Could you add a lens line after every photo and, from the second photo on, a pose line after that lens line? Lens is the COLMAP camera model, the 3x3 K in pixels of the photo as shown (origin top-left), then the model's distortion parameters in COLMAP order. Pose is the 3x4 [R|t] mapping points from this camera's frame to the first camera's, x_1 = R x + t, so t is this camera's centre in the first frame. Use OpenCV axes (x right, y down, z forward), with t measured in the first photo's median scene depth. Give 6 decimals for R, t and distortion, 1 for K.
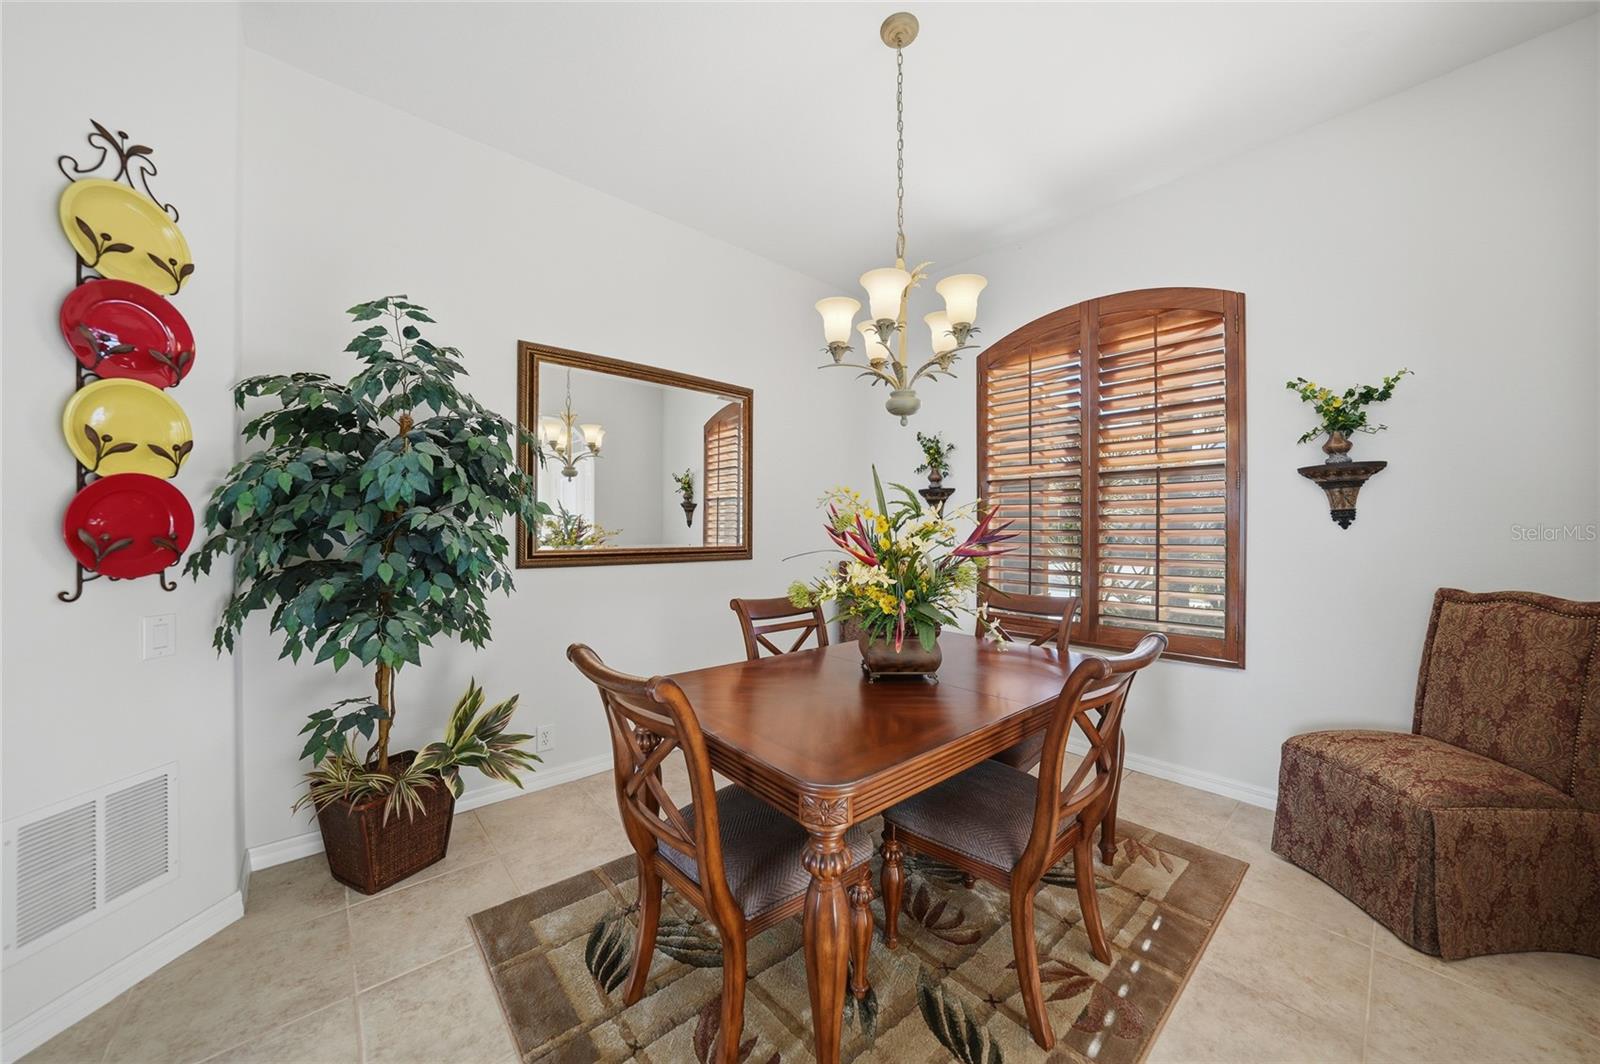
lens RADIAL K [[577.6, 0, 800.0], [0, 577.6, 532.0], [0, 0, 1]] dist [-0.000451, -0.000030]
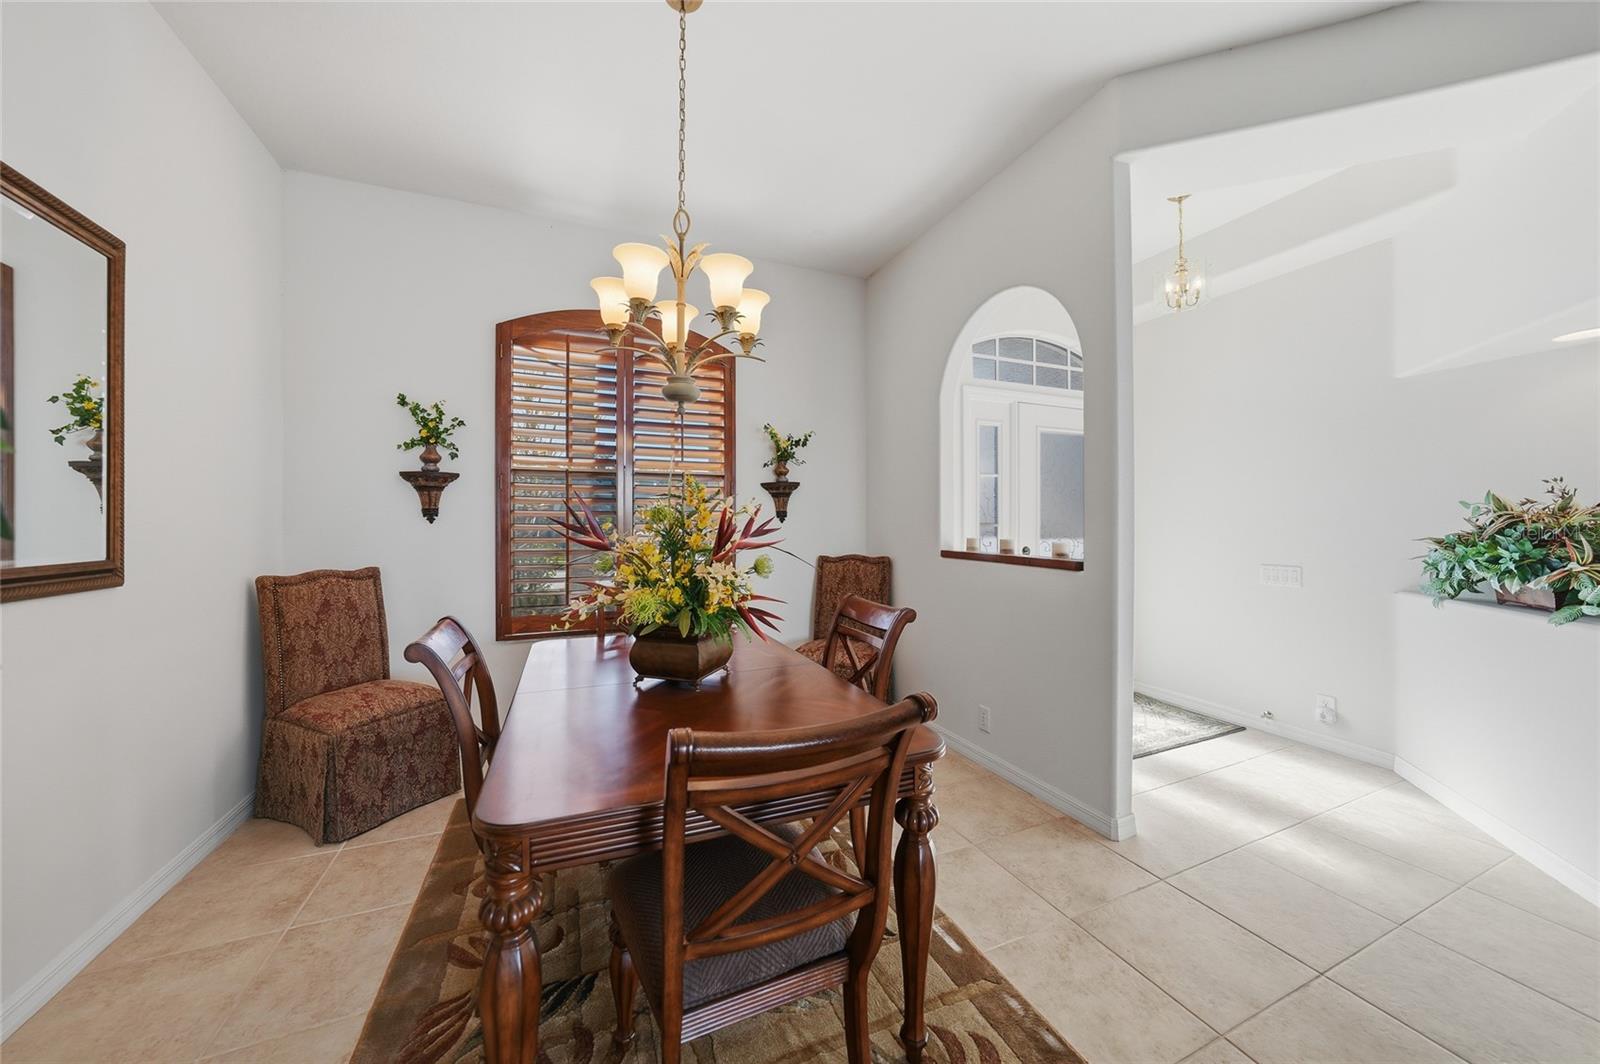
lens RADIAL K [[560.3, 0, 800.0], [0, 560.3, 532.0], [0, 0, 1]] dist [-0.000189, -0.000019]
pose [[0.330273, -0.015215, 0.943763, -0.462587], [0.006967, 0.999882, 0.013682, -0.000678], [-0.943860, 0.002057, 0.330340, 0.398795]]
